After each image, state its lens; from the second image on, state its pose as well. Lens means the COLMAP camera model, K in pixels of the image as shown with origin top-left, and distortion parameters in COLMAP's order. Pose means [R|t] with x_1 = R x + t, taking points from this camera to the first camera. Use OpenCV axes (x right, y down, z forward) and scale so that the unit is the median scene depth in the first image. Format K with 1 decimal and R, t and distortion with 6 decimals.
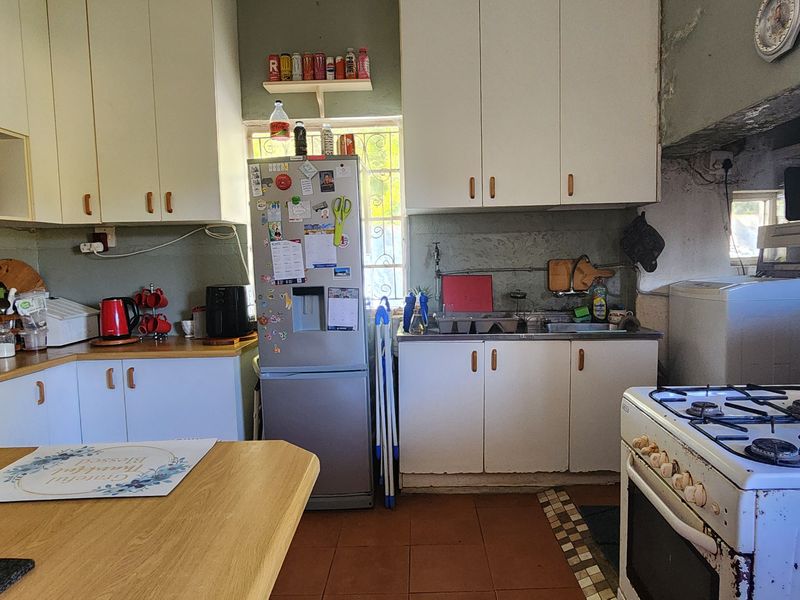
lens RADIAL K [[530.6, 0, 404.2], [0, 530.6, 303.4], [0, 0, 1]] dist [-0.003746, -0.004021]
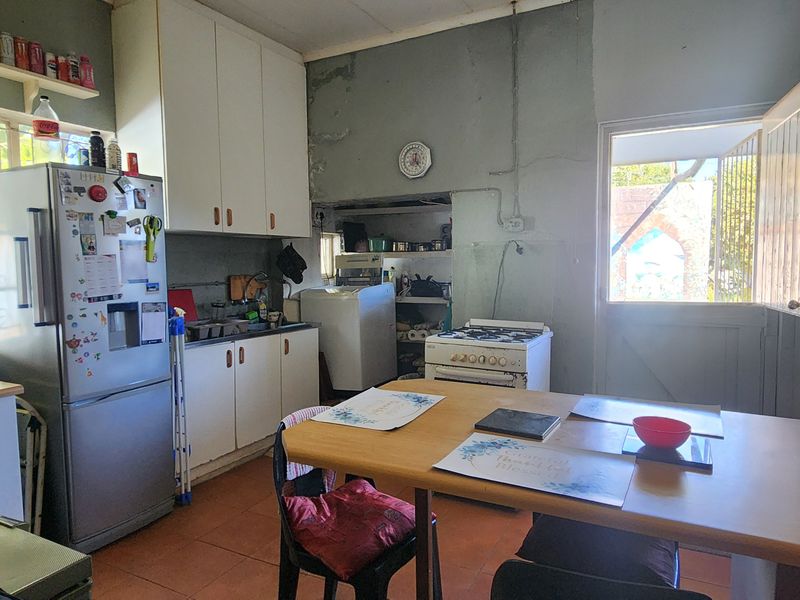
lens RADIAL K [[530.6, 0, 404.2], [0, 530.6, 303.4], [0, 0, 1]] dist [-0.003746, -0.004021]
pose [[0.434054, -0.047735, 0.899622, -0.781915], [0.079659, 0.996717, 0.014453, -0.002894], [-0.897358, 0.065389, 0.436431, 0.100551]]
